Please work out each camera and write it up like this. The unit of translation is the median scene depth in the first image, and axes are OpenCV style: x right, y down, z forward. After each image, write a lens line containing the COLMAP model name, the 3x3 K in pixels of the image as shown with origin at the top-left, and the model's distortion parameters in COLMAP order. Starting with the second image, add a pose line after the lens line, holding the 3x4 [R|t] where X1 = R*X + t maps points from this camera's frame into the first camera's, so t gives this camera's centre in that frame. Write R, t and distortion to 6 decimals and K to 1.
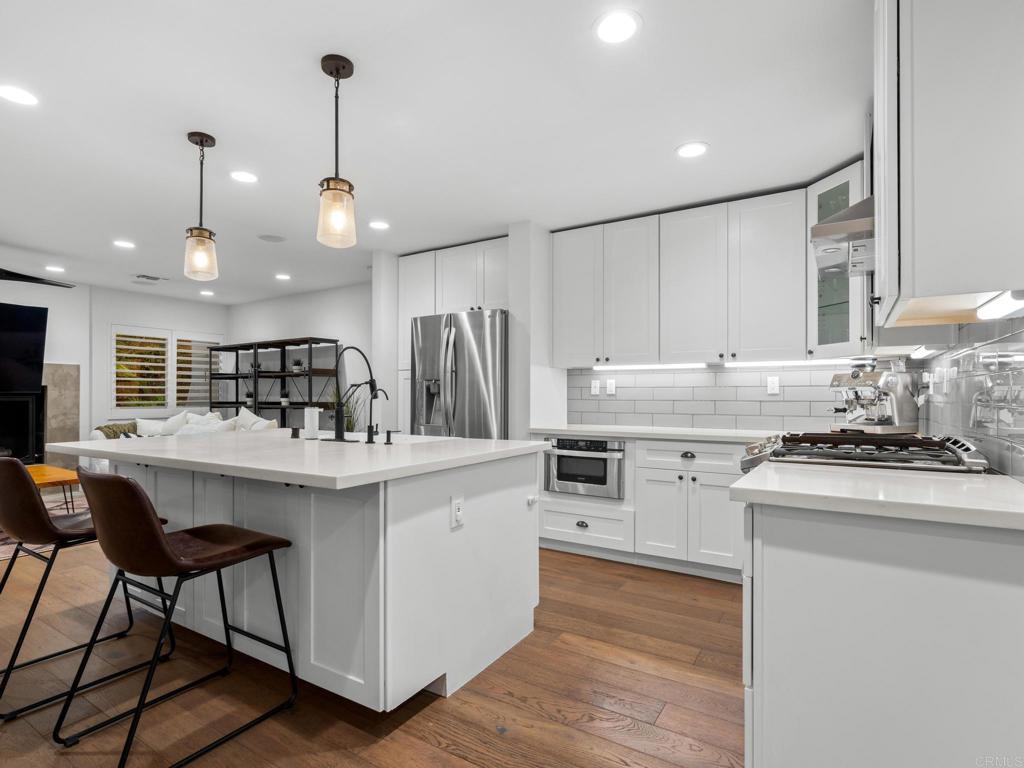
lens RADIAL K [[516.6, 0, 507.1], [0, 516.6, 394.9], [0, 0, 1]] dist [-0.005556, 0.002605]
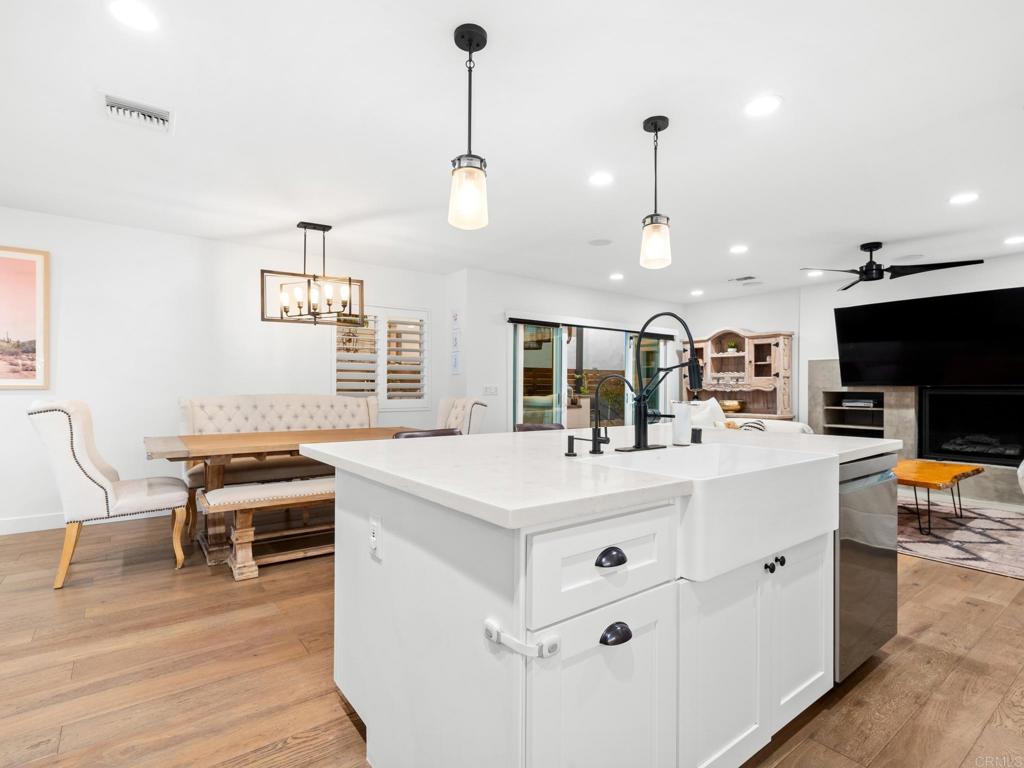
lens RADIAL K [[516.6, 0, 514.1], [0, 516.6, 383.7], [0, 0, 1]] dist [-0.005556, 0.002605]
pose [[-0.339346, -0.008422, -0.940624, 0.159157], [-0.004149, 0.999964, -0.007456, 0.001978], [0.940652, 0.001373, -0.339369, 0.419414]]
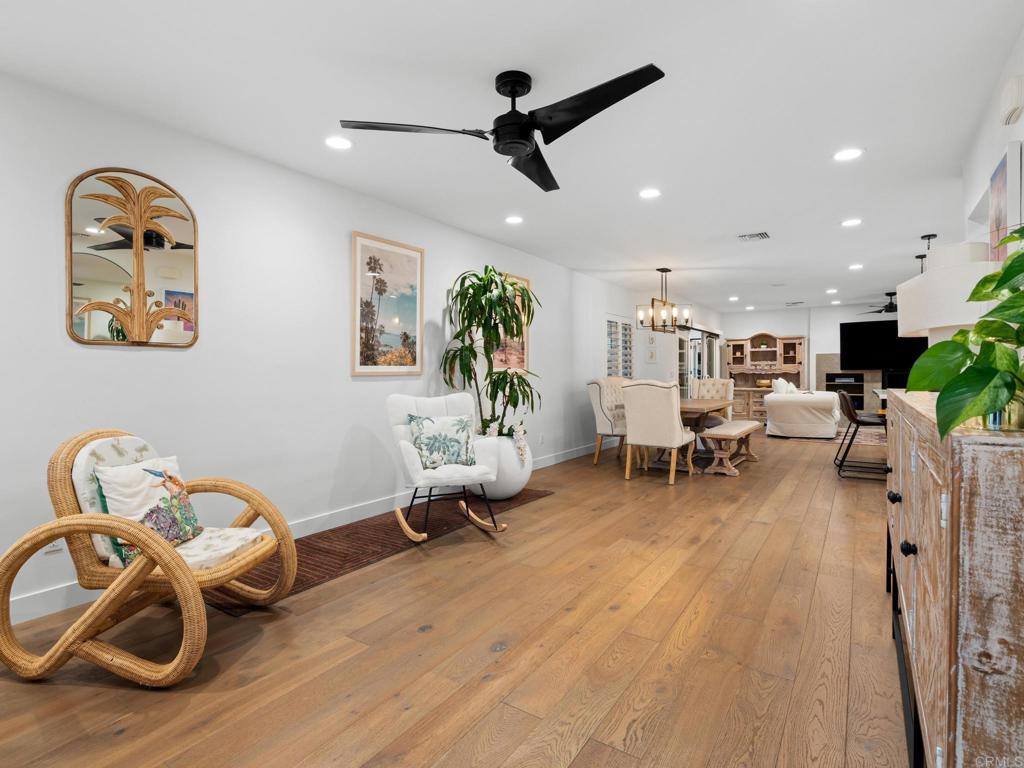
lens RADIAL K [[516.6, 0, 519.1], [0, 516.6, 375.4], [0, 0, 1]] dist [-0.005556, 0.002605]
pose [[-0.010561, 0.006240, -0.999925, 0.651137], [0.002574, 0.999977, 0.006213, 0.001379], [0.999941, -0.002509, -0.010577, -0.299449]]
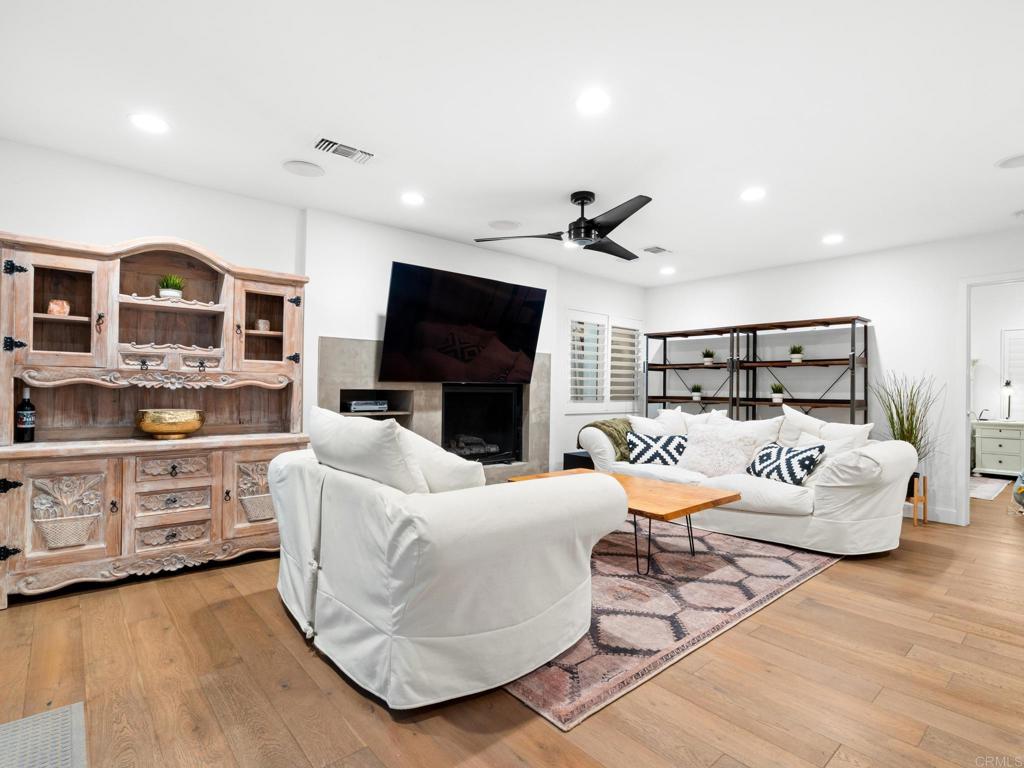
lens RADIAL K [[516.6, 0, 512.3], [0, 516.6, 390.9], [0, 0, 1]] dist [-0.005556, 0.002605]
pose [[0.961848, 0.013950, -0.273227, -0.603730], [-0.013358, 0.999903, 0.004025, 0.003985], [0.273257, -0.000222, 0.961941, 0.105609]]
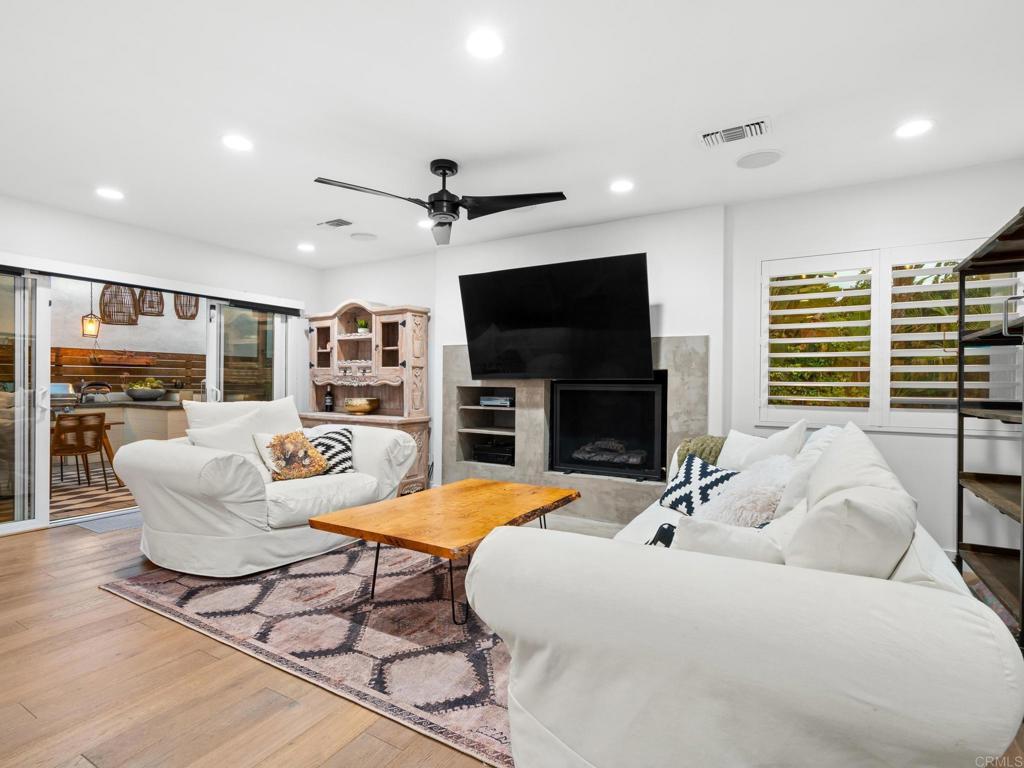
lens RADIAL K [[516.6, 0, 510.8], [0, 516.6, 389.2], [0, 0, 1]] dist [-0.005556, 0.002605]
pose [[0.044206, 0.011766, -0.998953, -0.202416], [-0.008755, 0.999897, 0.011389, 0.001845], [0.998984, 0.008242, 0.044305, 0.684873]]
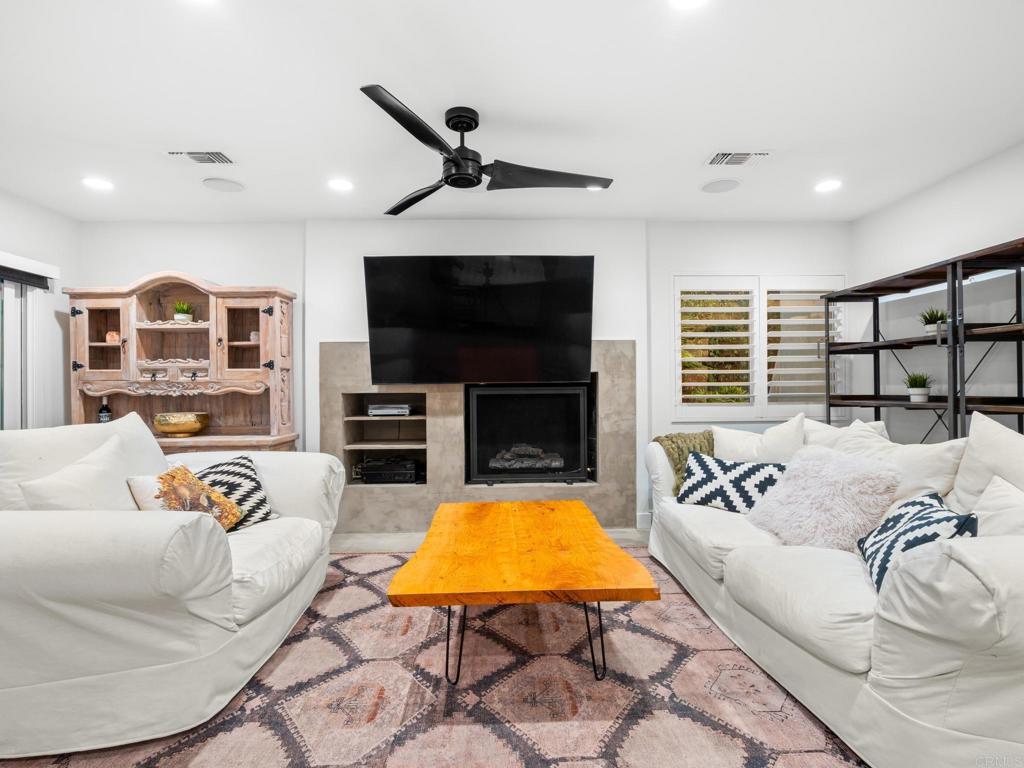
lens RADIAL K [[516.6, 0, 511.3], [0, 516.6, 388.2], [0, 0, 1]] dist [-0.005556, 0.002605]
pose [[0.573990, -0.004629, -0.818849, -0.350168], [0.008129, 0.999967, 0.000045, 0.002731], [0.818822, -0.006682, 0.574009, 0.452137]]
